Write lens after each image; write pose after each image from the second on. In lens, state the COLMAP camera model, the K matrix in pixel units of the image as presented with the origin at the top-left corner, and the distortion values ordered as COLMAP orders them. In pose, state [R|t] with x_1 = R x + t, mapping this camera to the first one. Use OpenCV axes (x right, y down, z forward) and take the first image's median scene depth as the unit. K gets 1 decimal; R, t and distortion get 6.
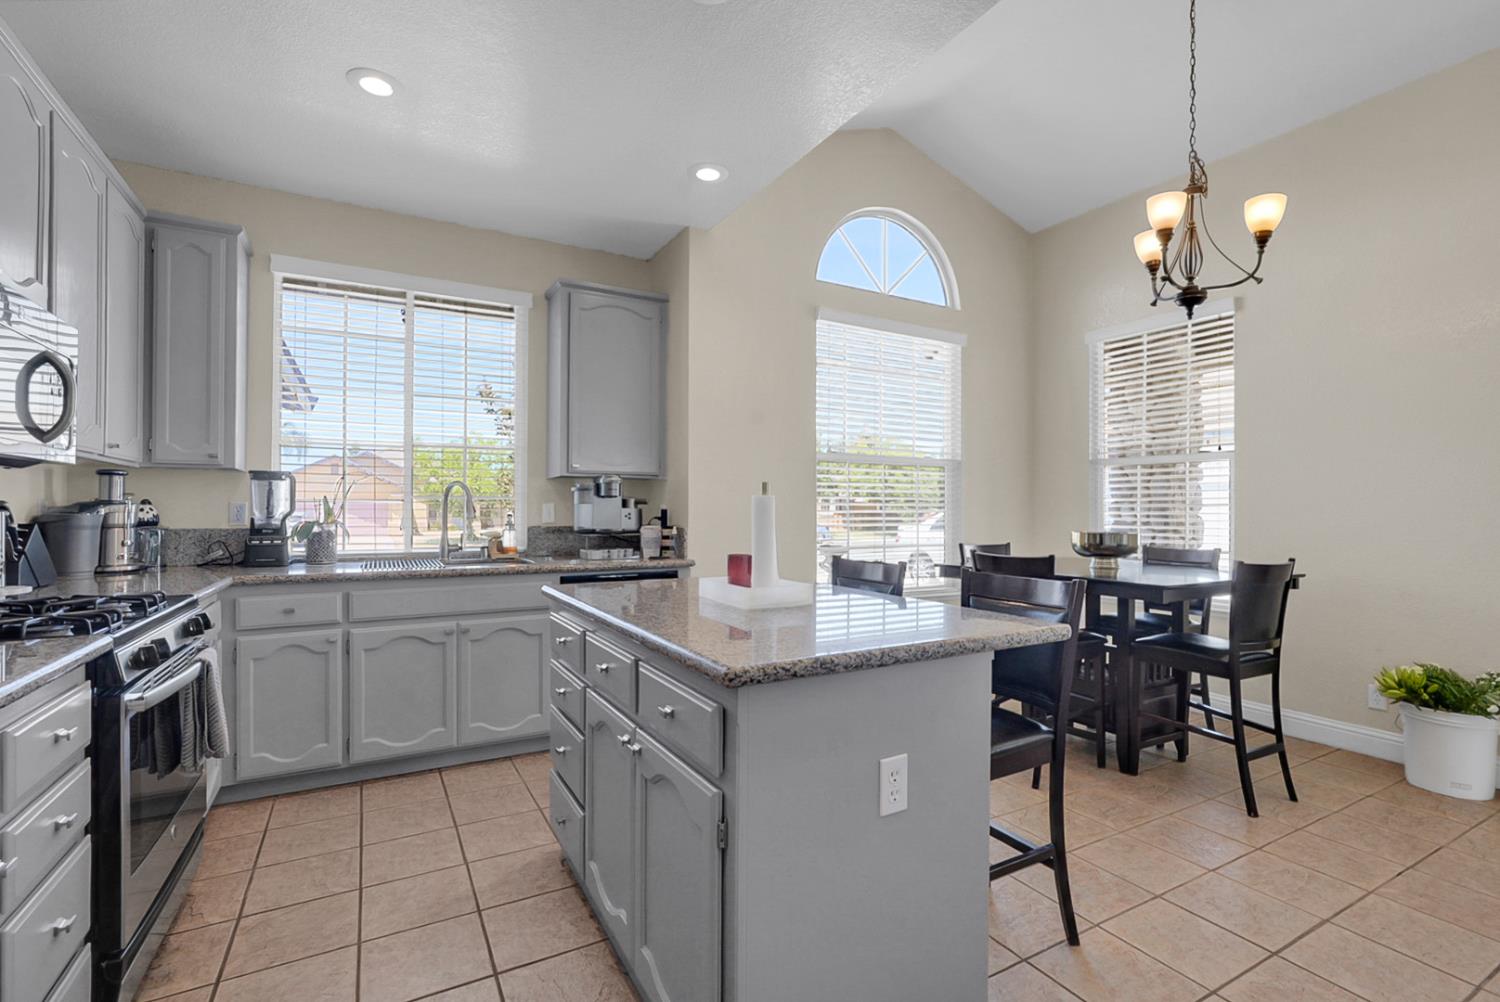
lens RADIAL K [[697.7, 0, 750.0], [0, 697.7, 501.0], [0, 0, 1]] dist [0.013635, 0.000580]
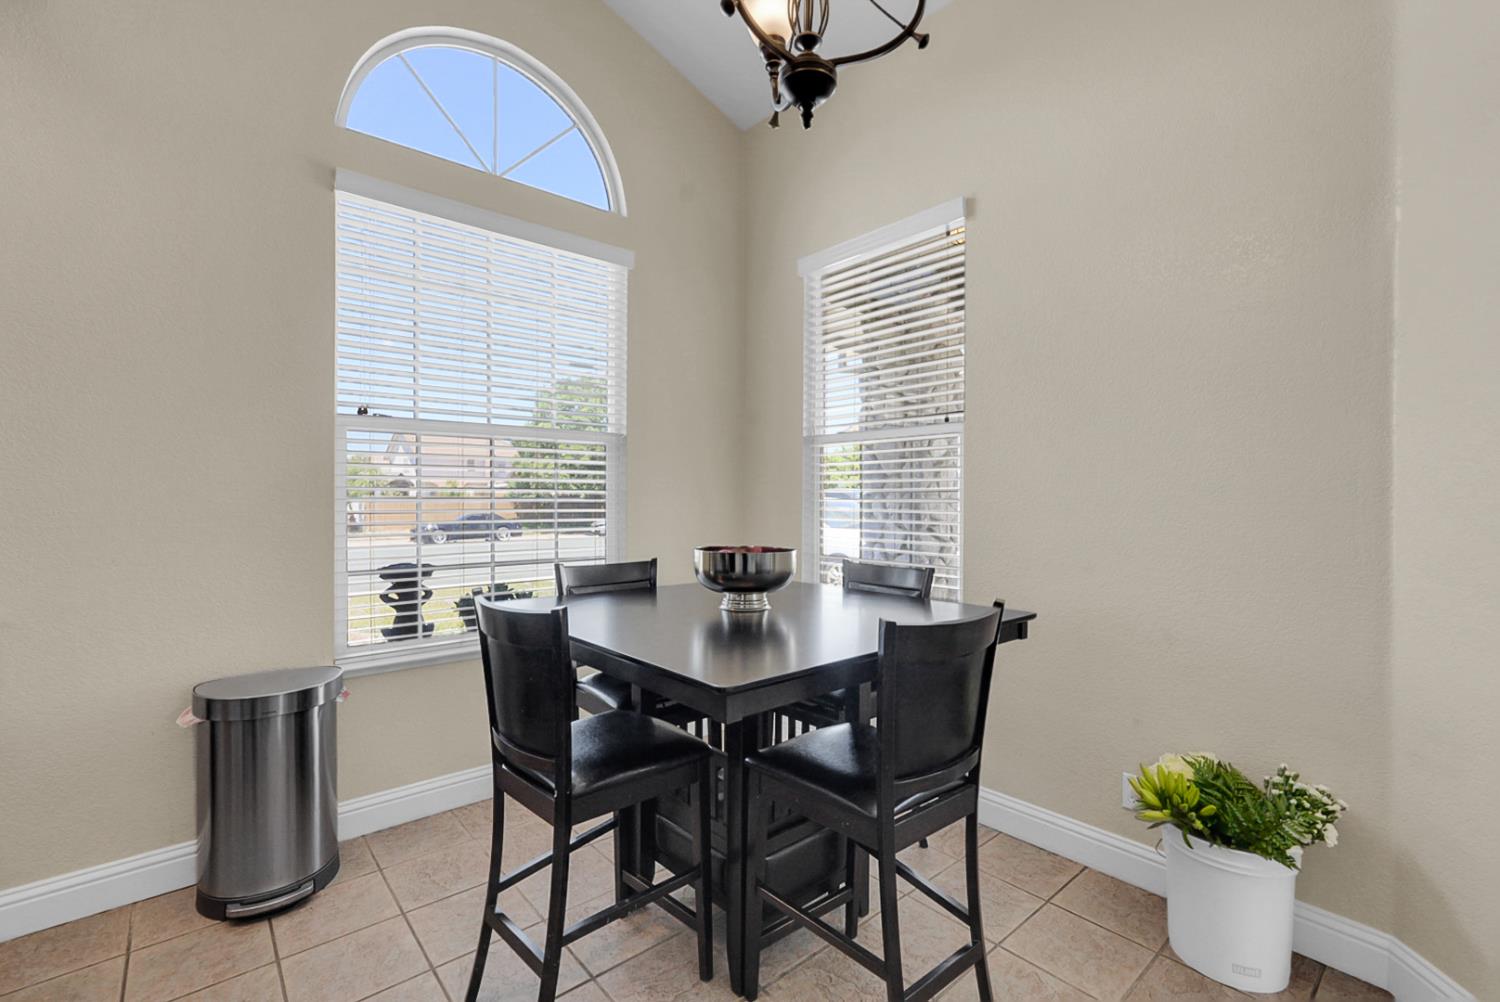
lens RADIAL K [[678.5, 0, 755.9], [0, 678.5, 500.0], [0, 0, 1]] dist [-0.002357, 0.000425]
pose [[0.979107, -0.005475, 0.203274, 0.327874], [0.002285, 0.999871, 0.015925, -0.004897], [-0.203335, -0.015128, 0.978992, 0.359514]]
